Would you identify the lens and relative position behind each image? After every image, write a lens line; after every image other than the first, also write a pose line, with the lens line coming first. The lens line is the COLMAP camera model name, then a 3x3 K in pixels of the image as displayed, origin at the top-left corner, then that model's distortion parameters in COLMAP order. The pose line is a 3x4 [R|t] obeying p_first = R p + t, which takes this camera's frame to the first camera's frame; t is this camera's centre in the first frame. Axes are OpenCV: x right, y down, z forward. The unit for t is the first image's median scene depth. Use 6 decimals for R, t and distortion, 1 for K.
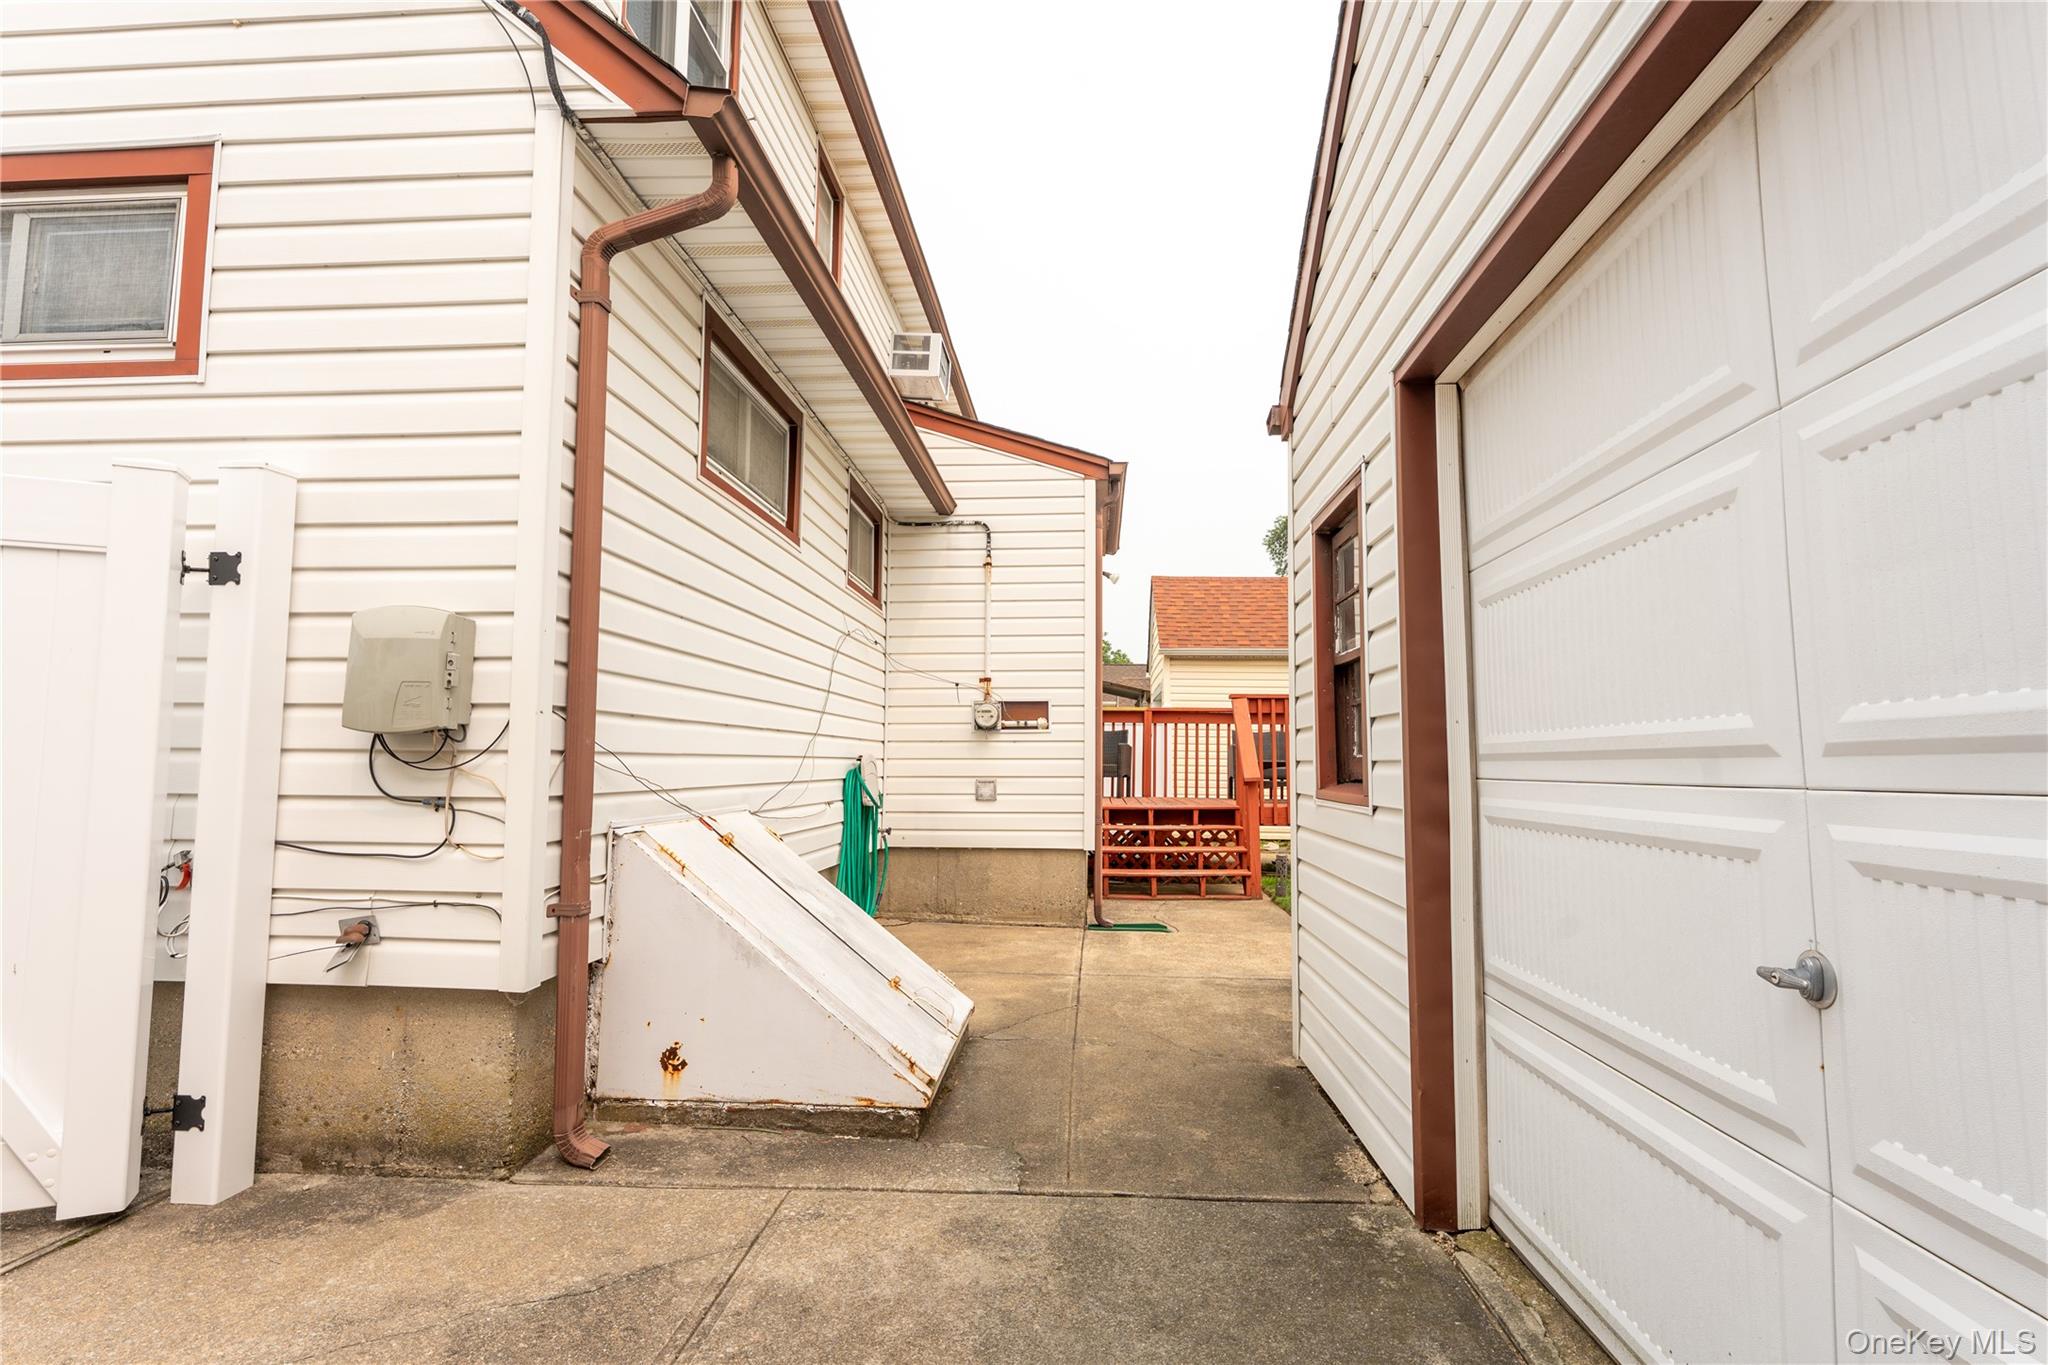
lens RADIAL K [[1003.8, 0, 1025.8], [0, 1003.8, 685.0], [0, 0, 1]] dist [0.000321, 0.000077]
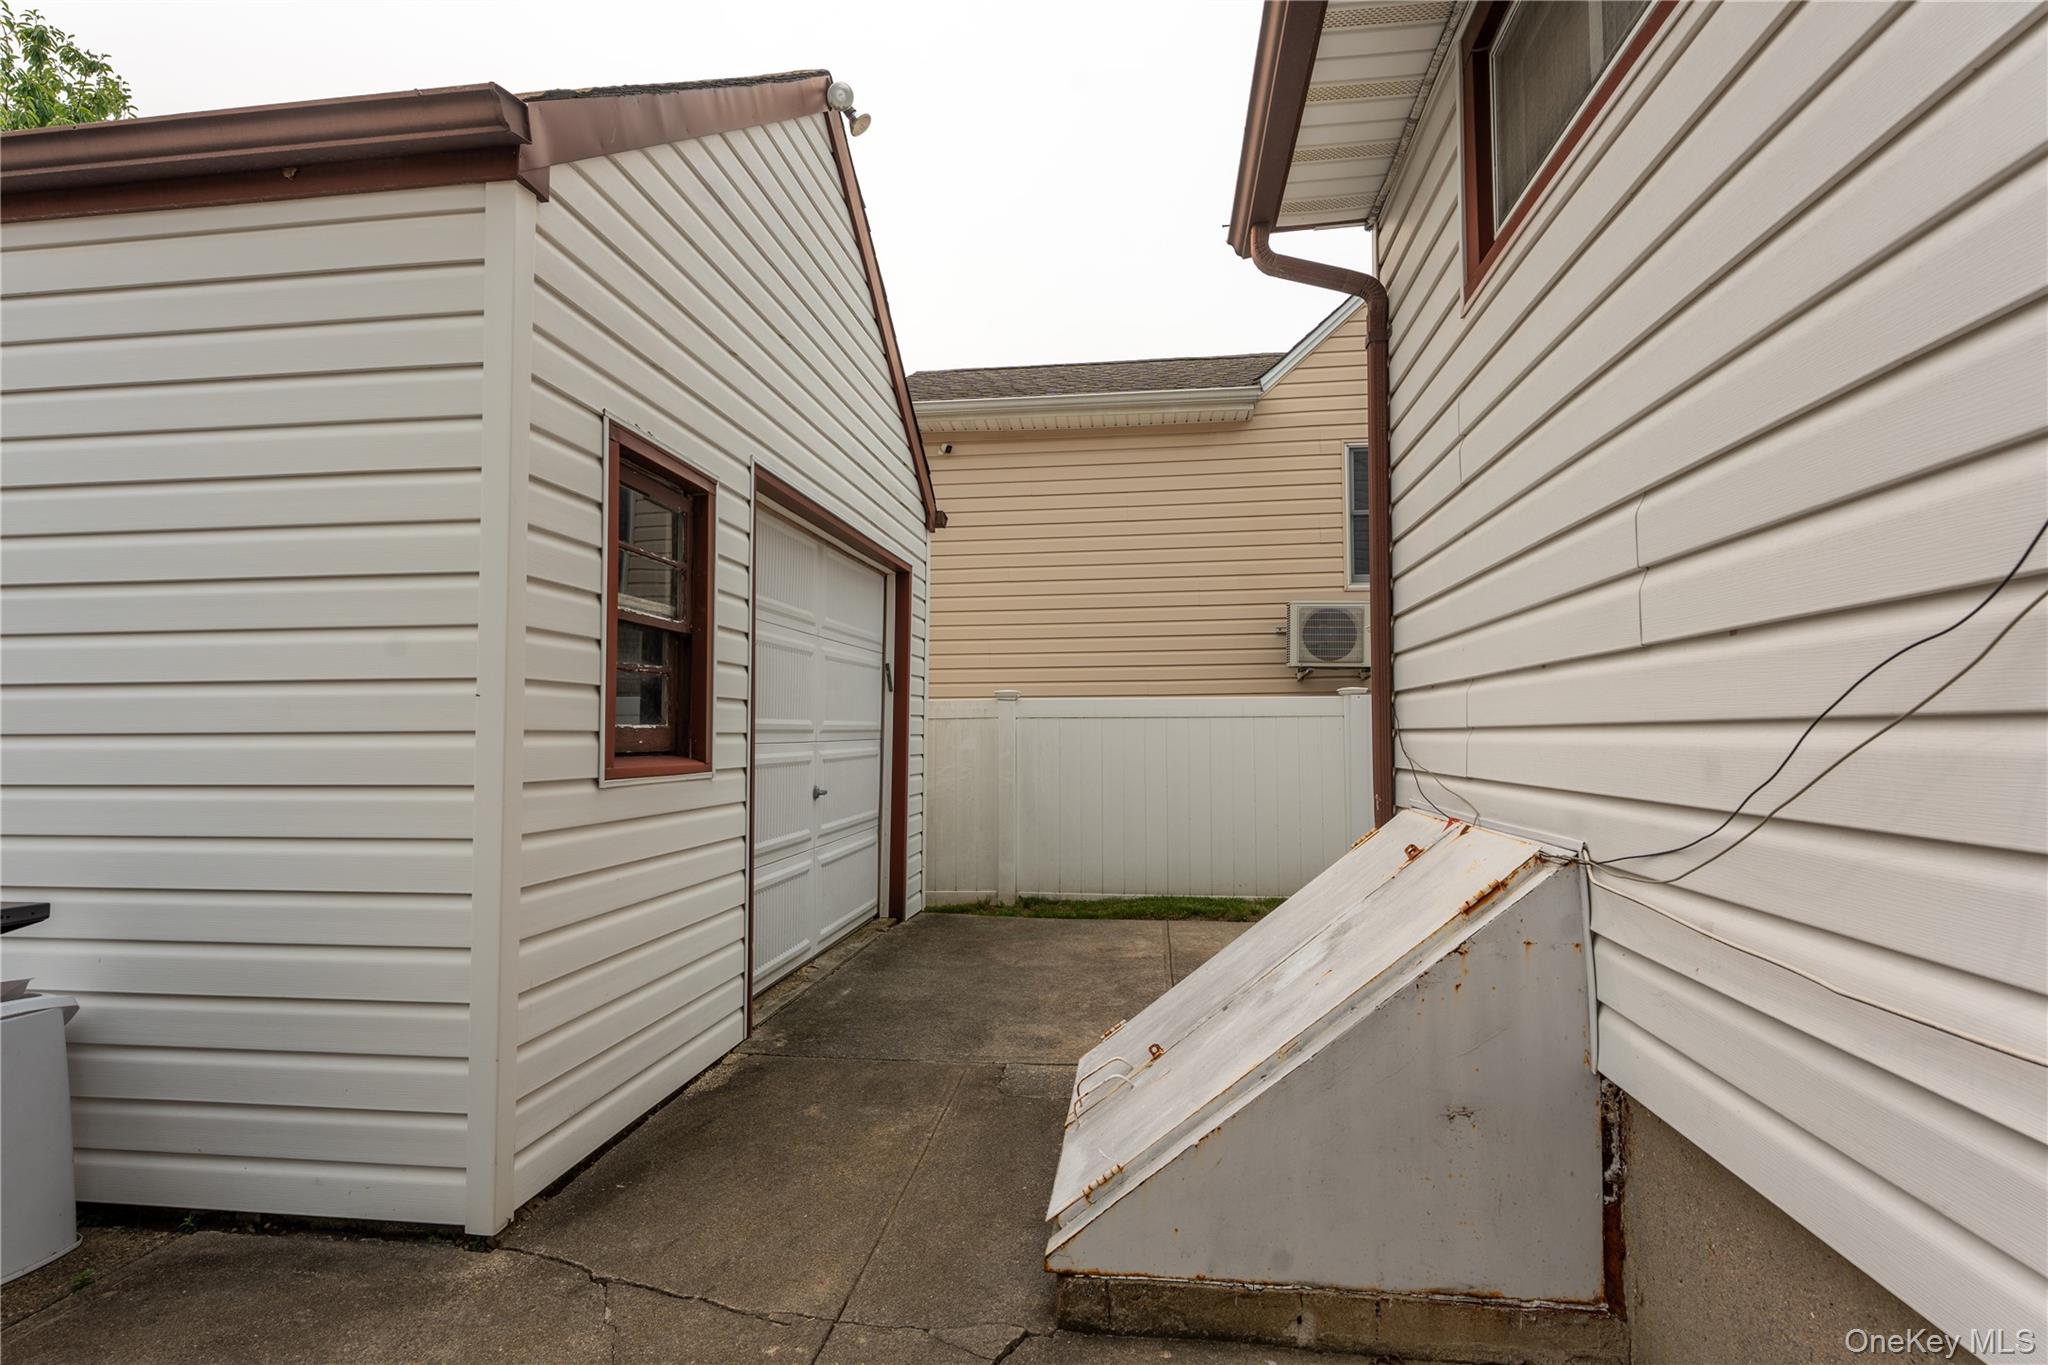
lens RADIAL K [[1003.8, 0, 1026.8], [0, 1003.8, 683.3], [0, 0, 1]] dist [0.000321, 0.000077]
pose [[-0.998266, -0.003278, 0.058781, -0.121710], [-0.010784, 0.991736, -0.127845, 0.201735], [-0.057876, -0.128257, -0.990051, 2.637940]]
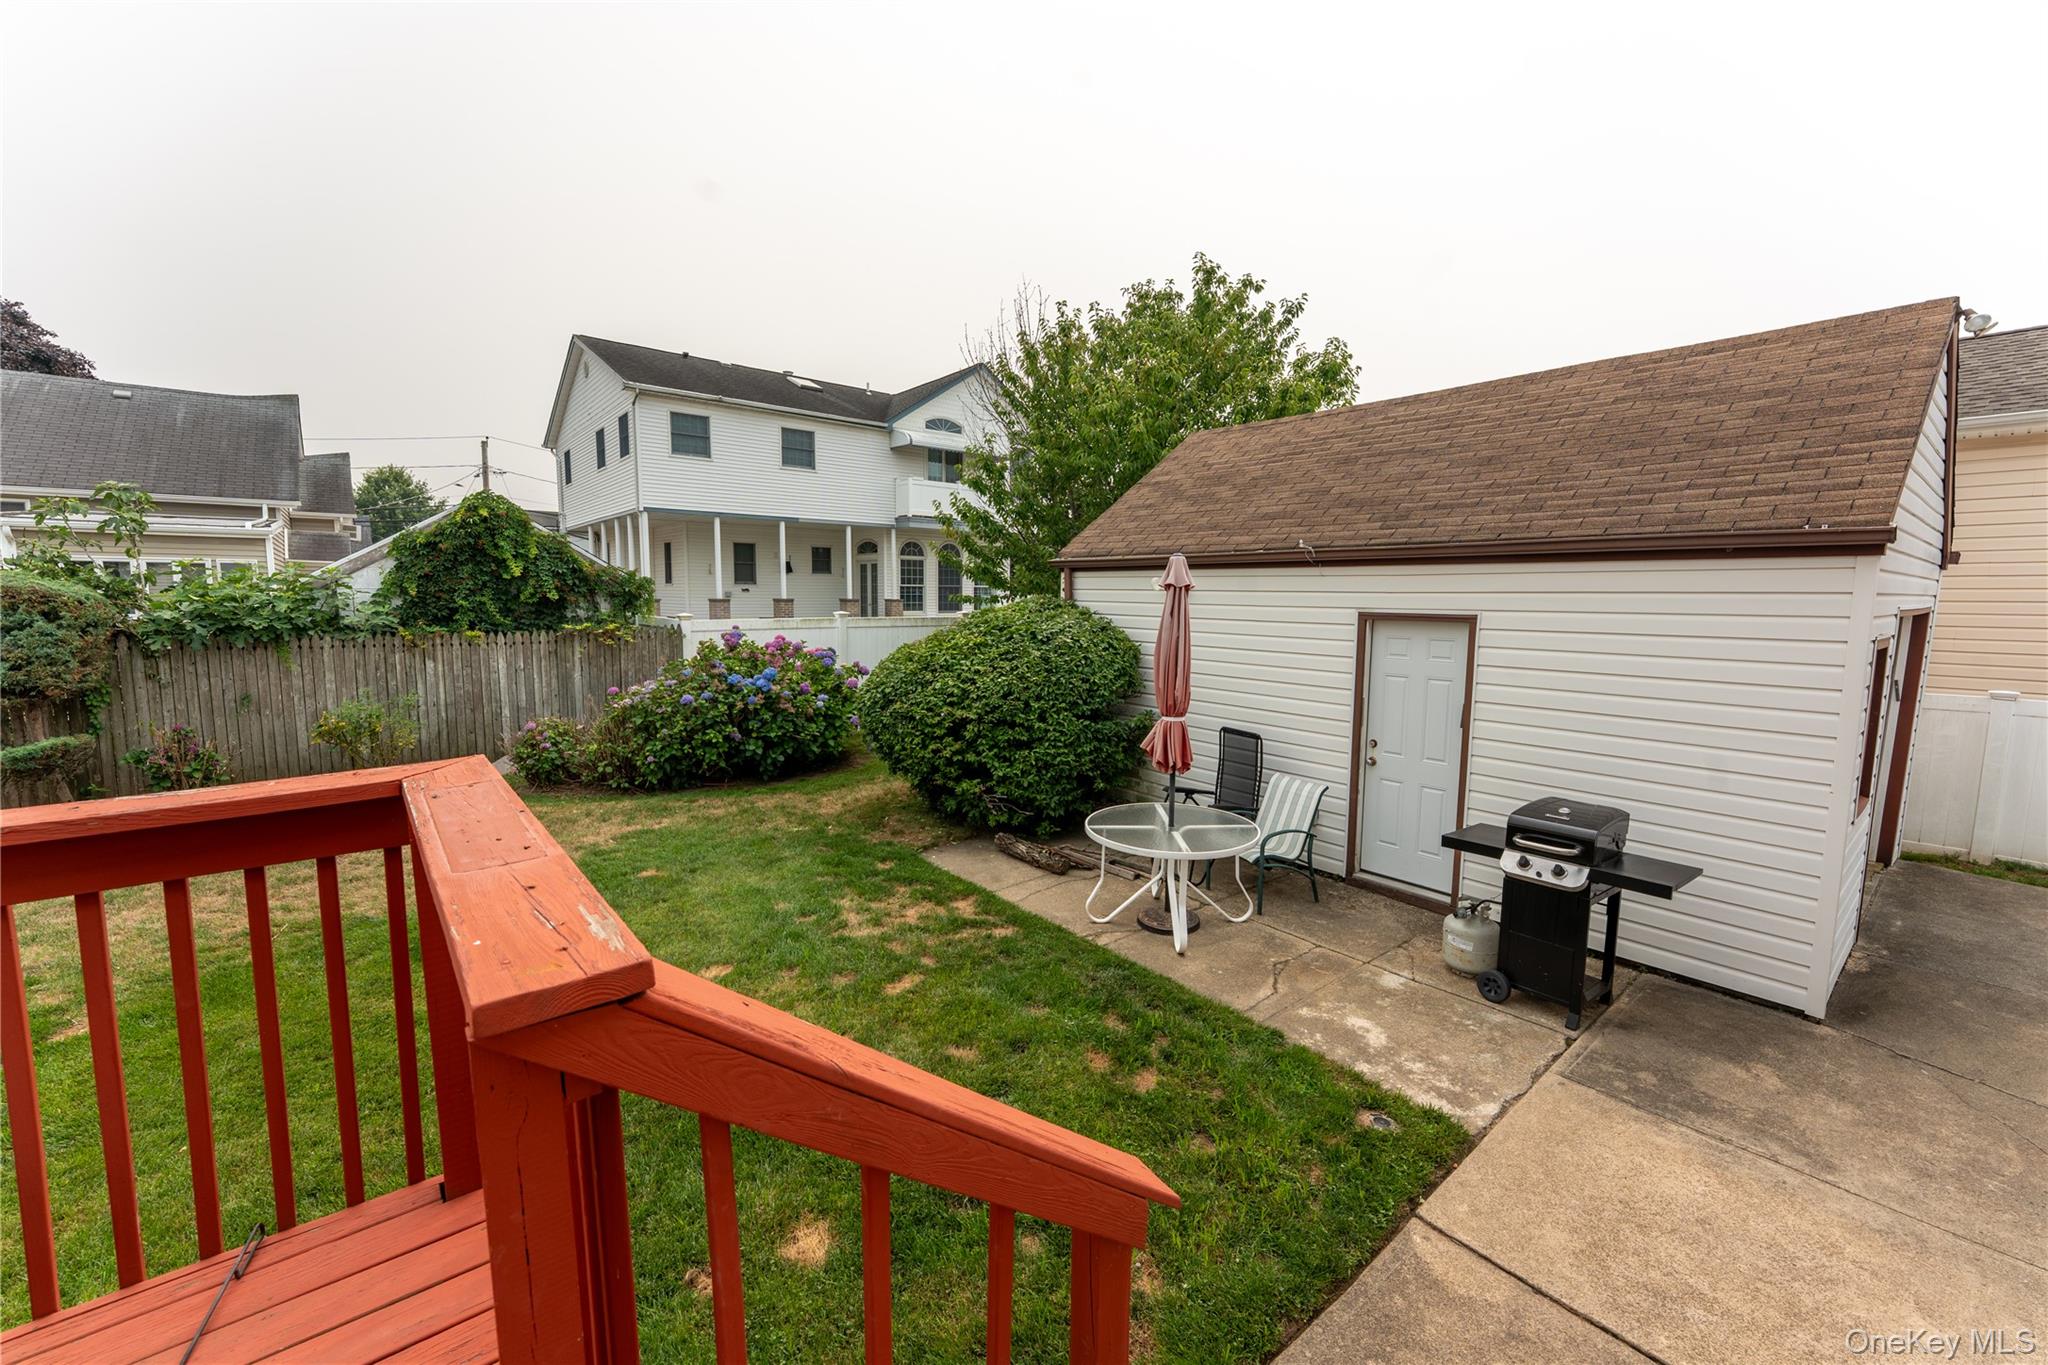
lens RADIAL K [[814.2, 0, 1023.9], [0, 814.2, 682.6], [0, 0, 1]] dist [-0.000018, -0.000038]
pose [[-0.689964, -0.091908, 0.717985, 0.434136], [-0.066461, 0.995760, 0.063598, -0.136195], [-0.720786, -0.003838, -0.693147, 4.190799]]
